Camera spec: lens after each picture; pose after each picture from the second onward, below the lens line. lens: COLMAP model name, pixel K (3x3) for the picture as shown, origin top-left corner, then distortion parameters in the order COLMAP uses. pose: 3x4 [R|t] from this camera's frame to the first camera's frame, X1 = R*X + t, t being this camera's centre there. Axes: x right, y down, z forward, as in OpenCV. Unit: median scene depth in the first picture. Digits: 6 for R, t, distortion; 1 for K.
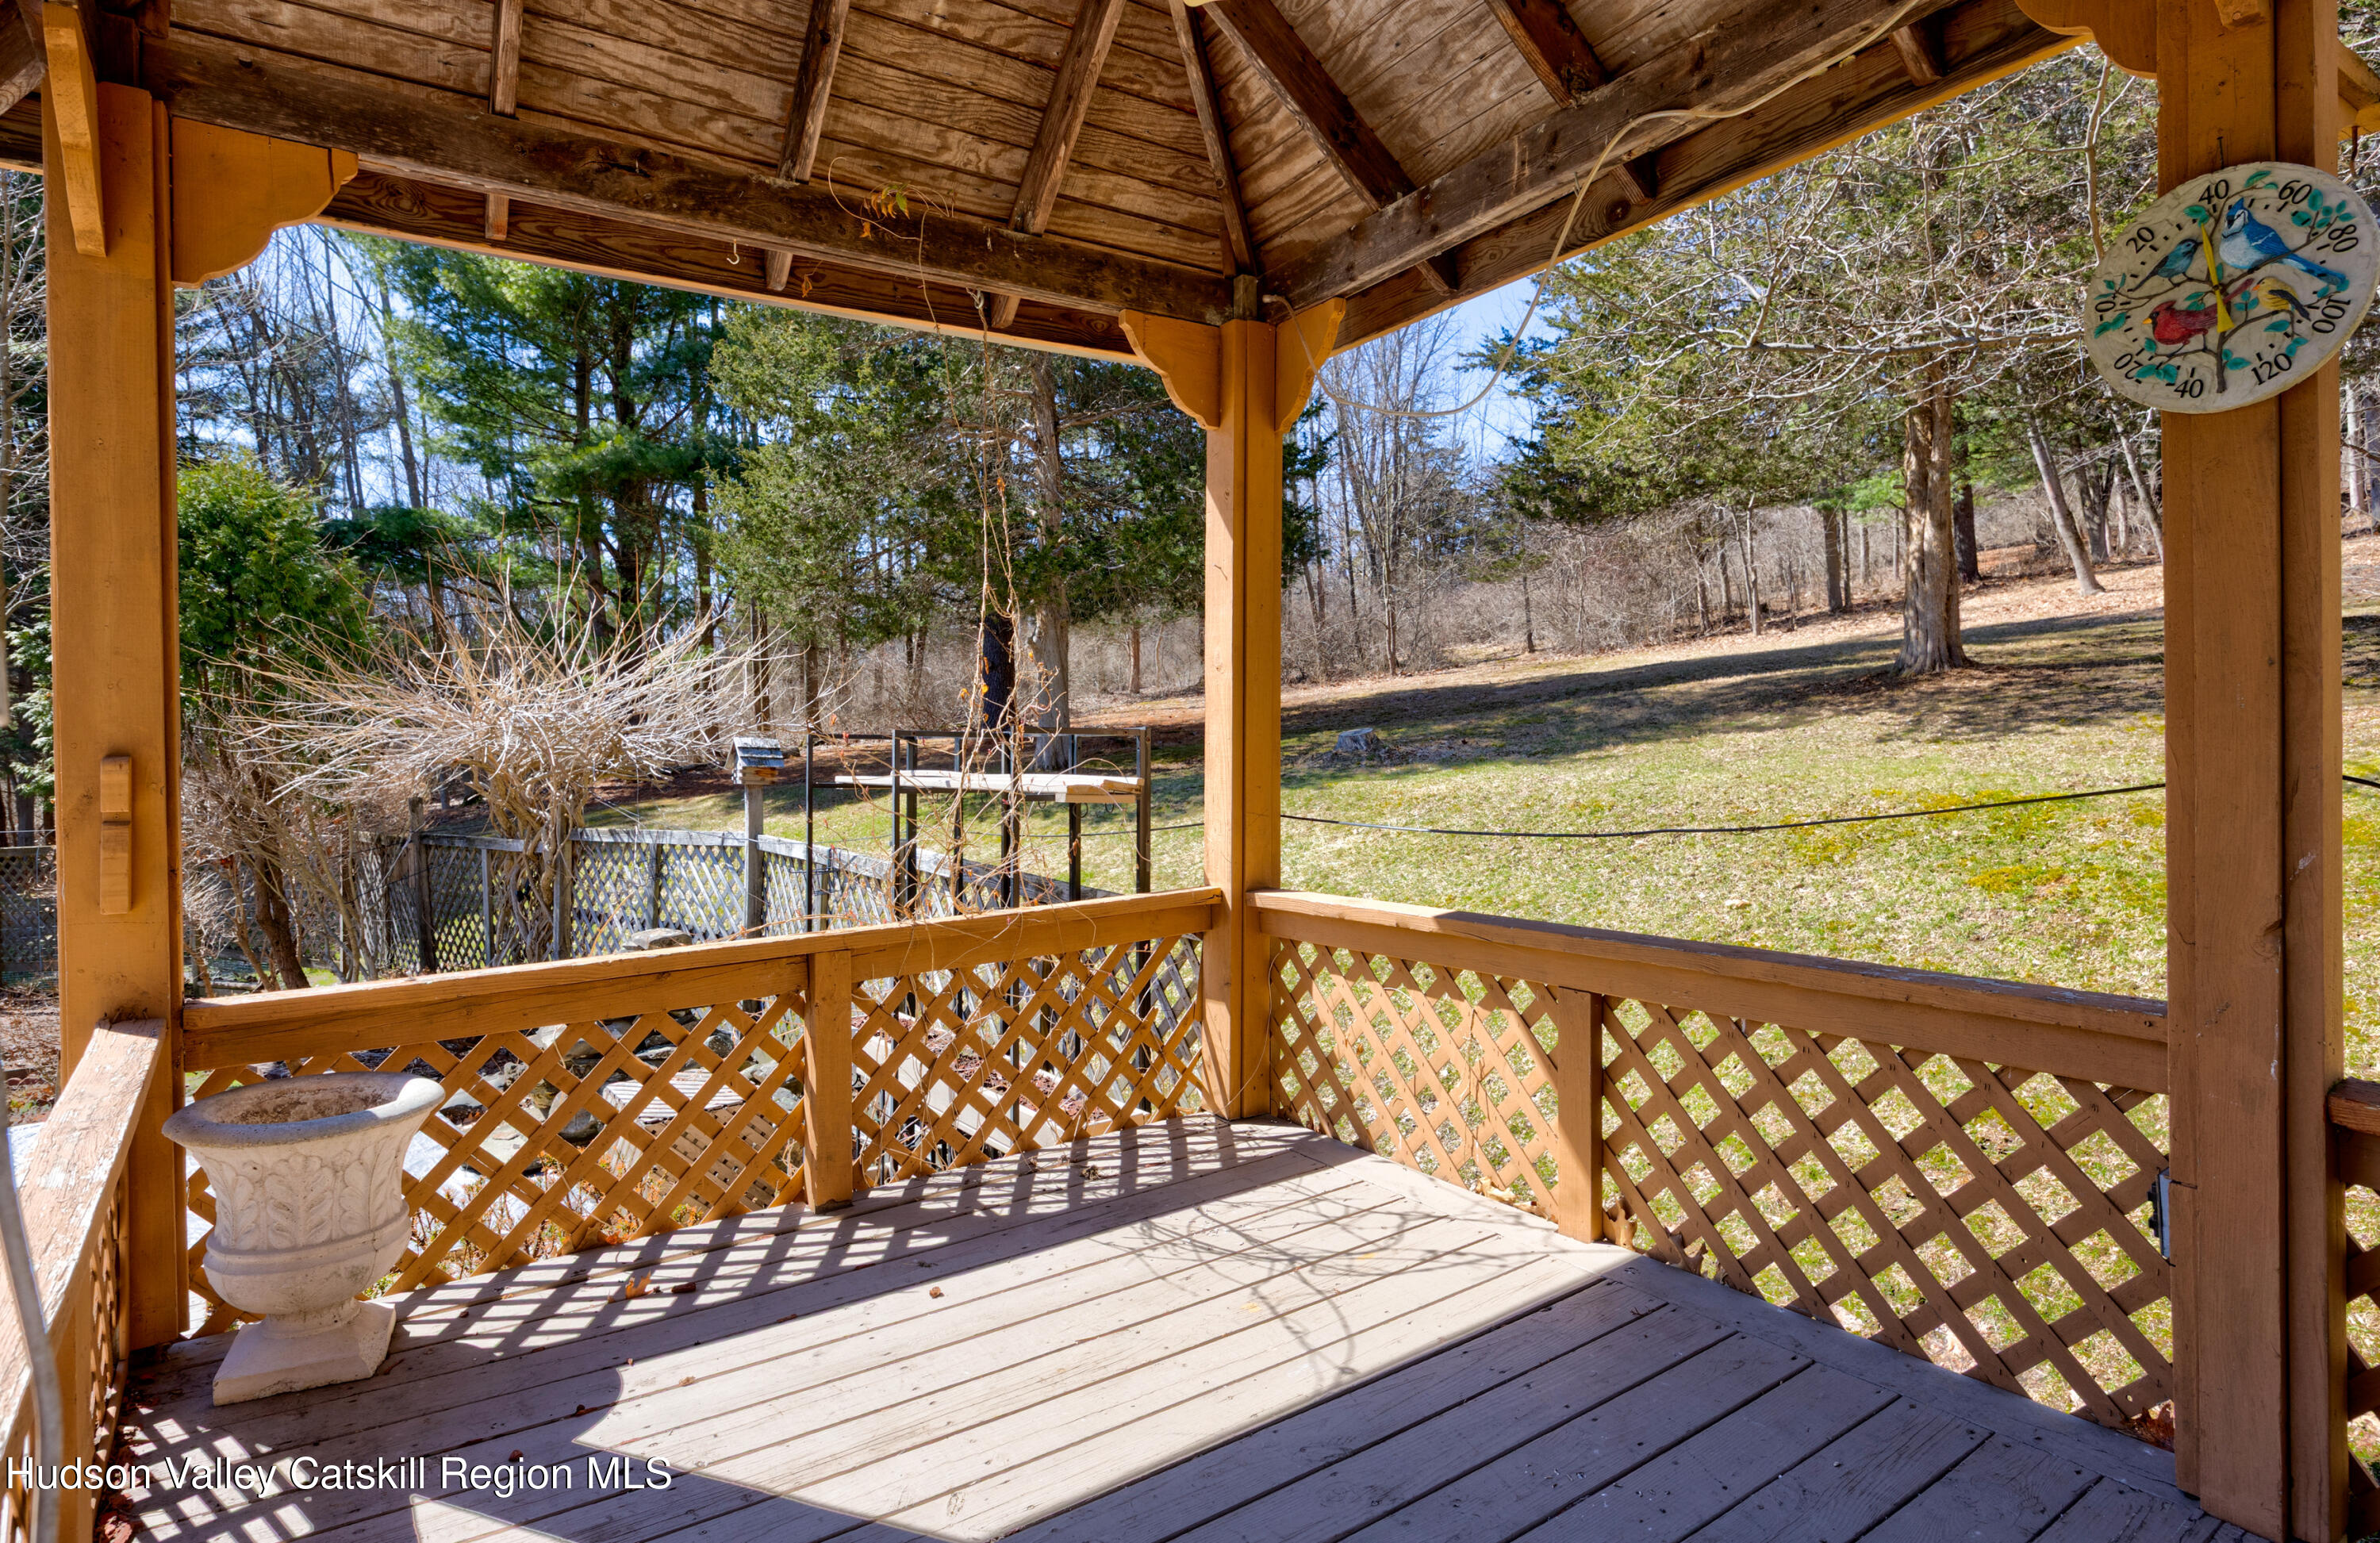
lens RADIAL K [[1276.5, 0, 1190.0], [0, 1276.5, 771.5], [0, 0, 1]] dist [0.006235, 0.000312]
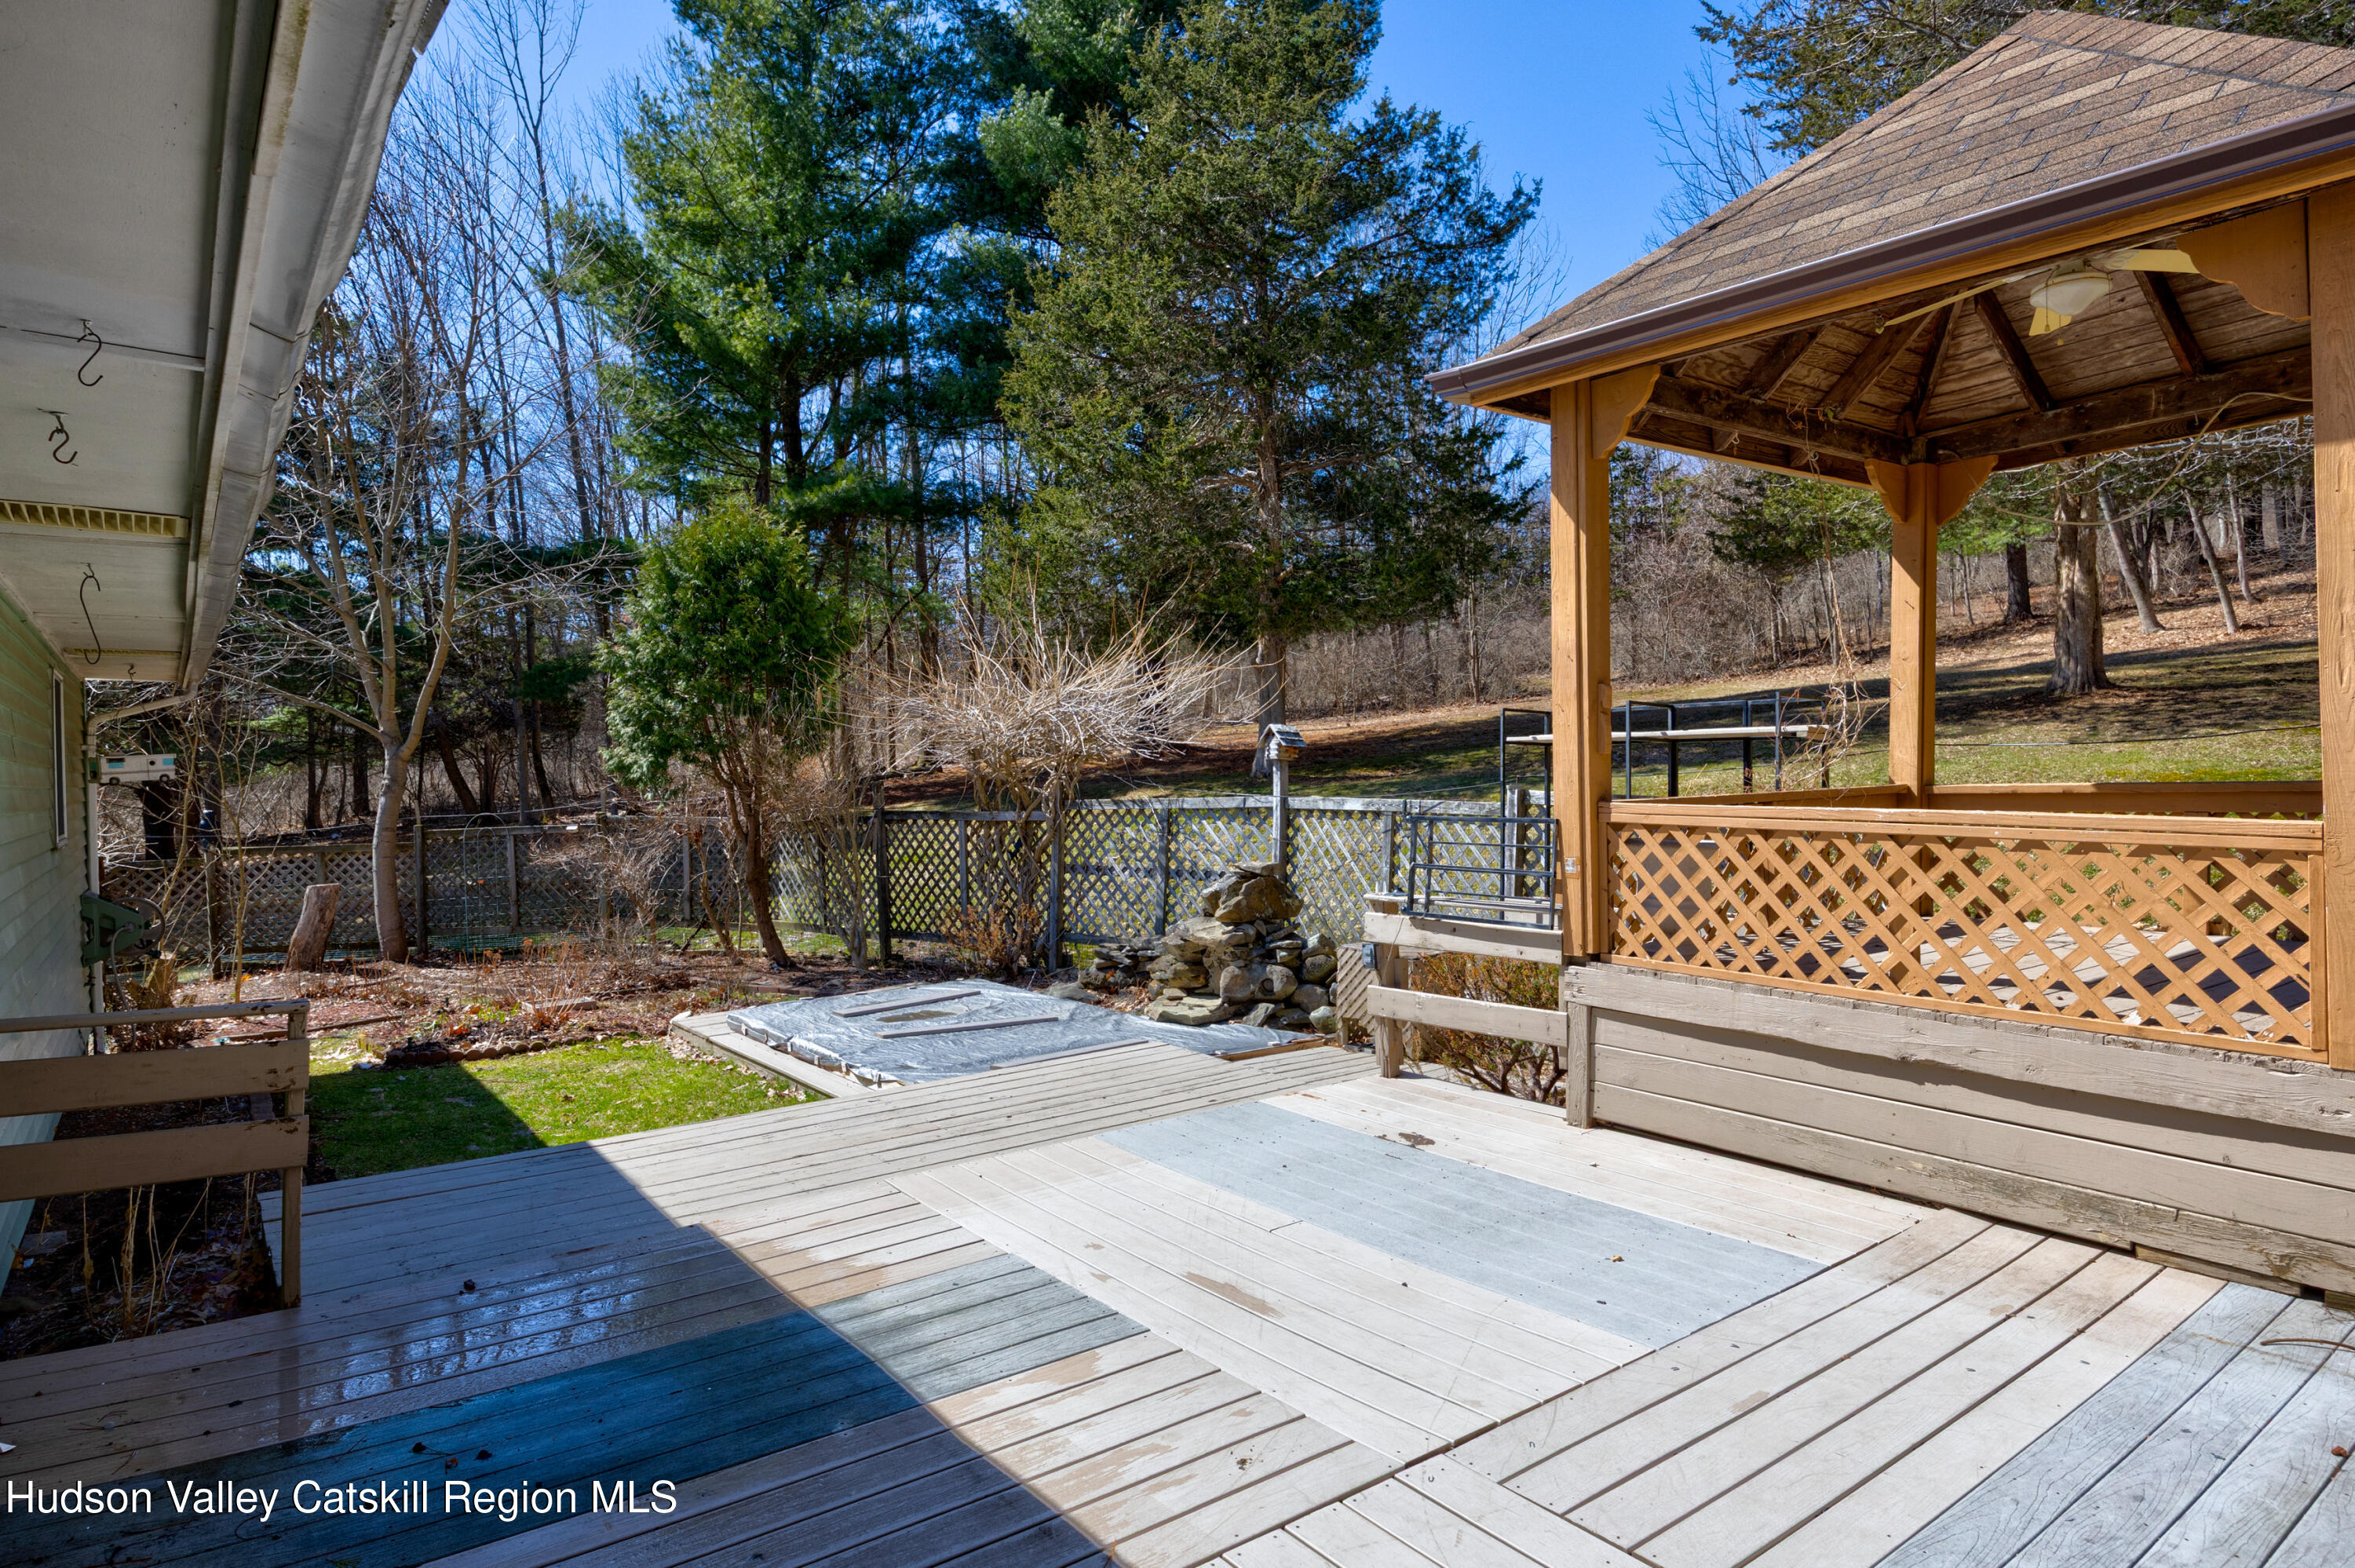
lens RADIAL K [[1316.8, 0, 1177.5], [0, 1316.8, 784.0], [0, 0, 1]] dist [-0.002266, 0.000197]
pose [[0.999844, 0.007899, 0.015797, -0.287671], [-0.007613, 0.999808, -0.018053, 0.037591], [-0.015936, 0.017930, 0.999712, -0.225657]]
